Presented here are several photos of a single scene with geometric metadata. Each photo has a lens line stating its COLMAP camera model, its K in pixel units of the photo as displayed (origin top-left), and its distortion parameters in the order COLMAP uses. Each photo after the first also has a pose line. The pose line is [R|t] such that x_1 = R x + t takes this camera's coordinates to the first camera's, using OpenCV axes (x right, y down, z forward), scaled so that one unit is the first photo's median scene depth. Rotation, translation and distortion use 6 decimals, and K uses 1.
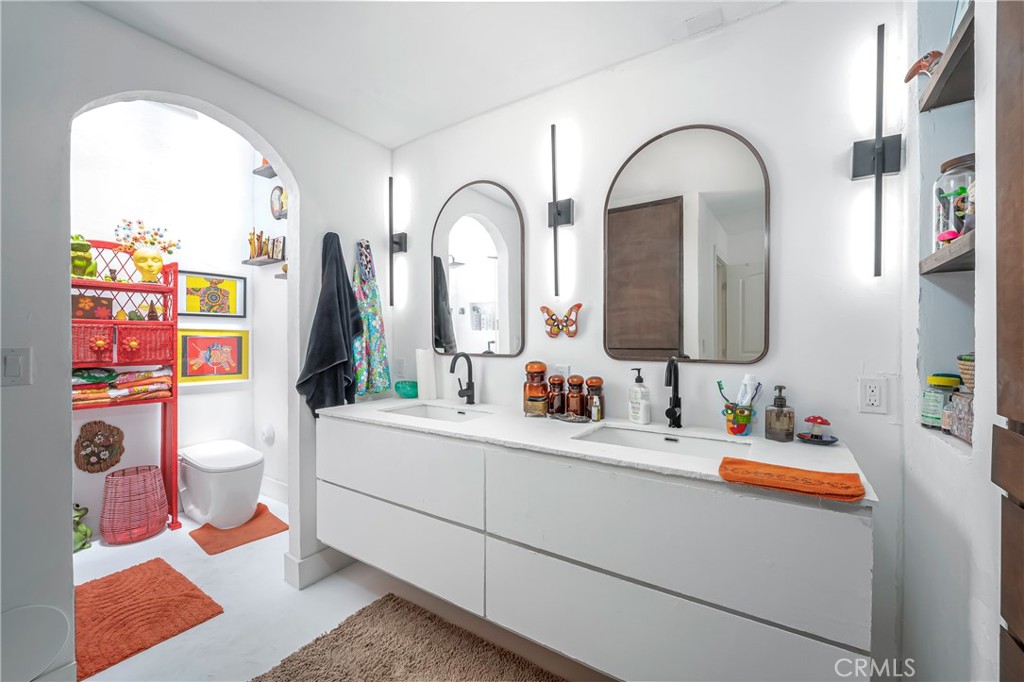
lens RADIAL K [[419.2, 0, 517.4], [0, 419.2, 336.4], [0, 0, 1]] dist [-0.012284, 0.000473]
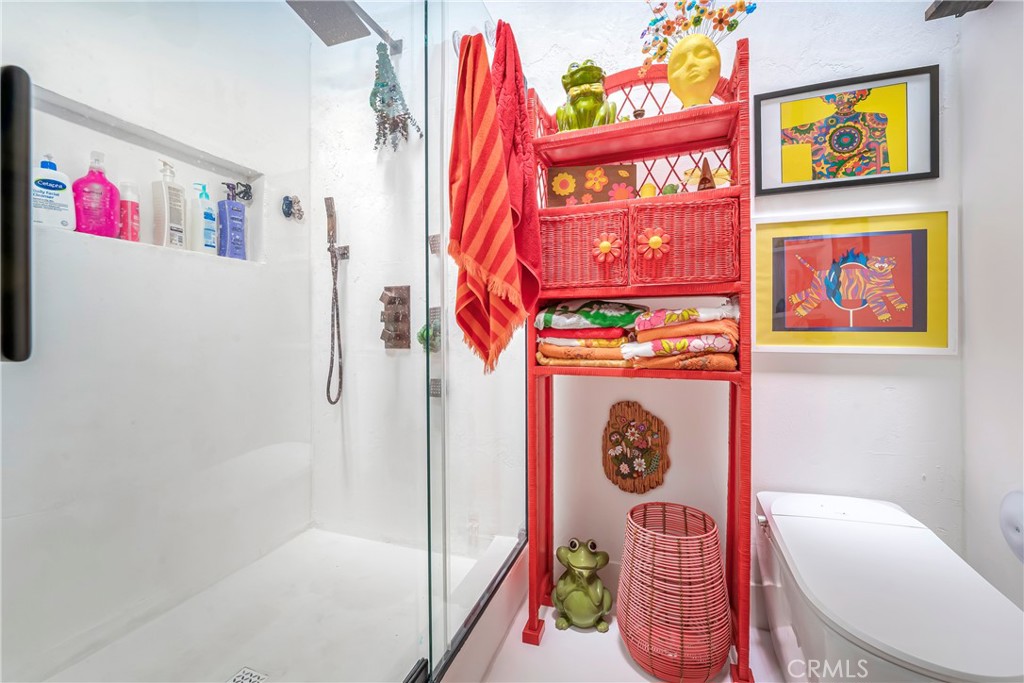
lens RADIAL K [[419.2, 0, 517.4], [0, 419.2, 336.9], [0, 0, 1]] dist [-0.012284, 0.000473]
pose [[0.249749, 0.007185, -0.968284, -0.497255], [0.013004, 0.999857, 0.010773, 0.107251], [0.968223, -0.015282, 0.249620, 0.700920]]
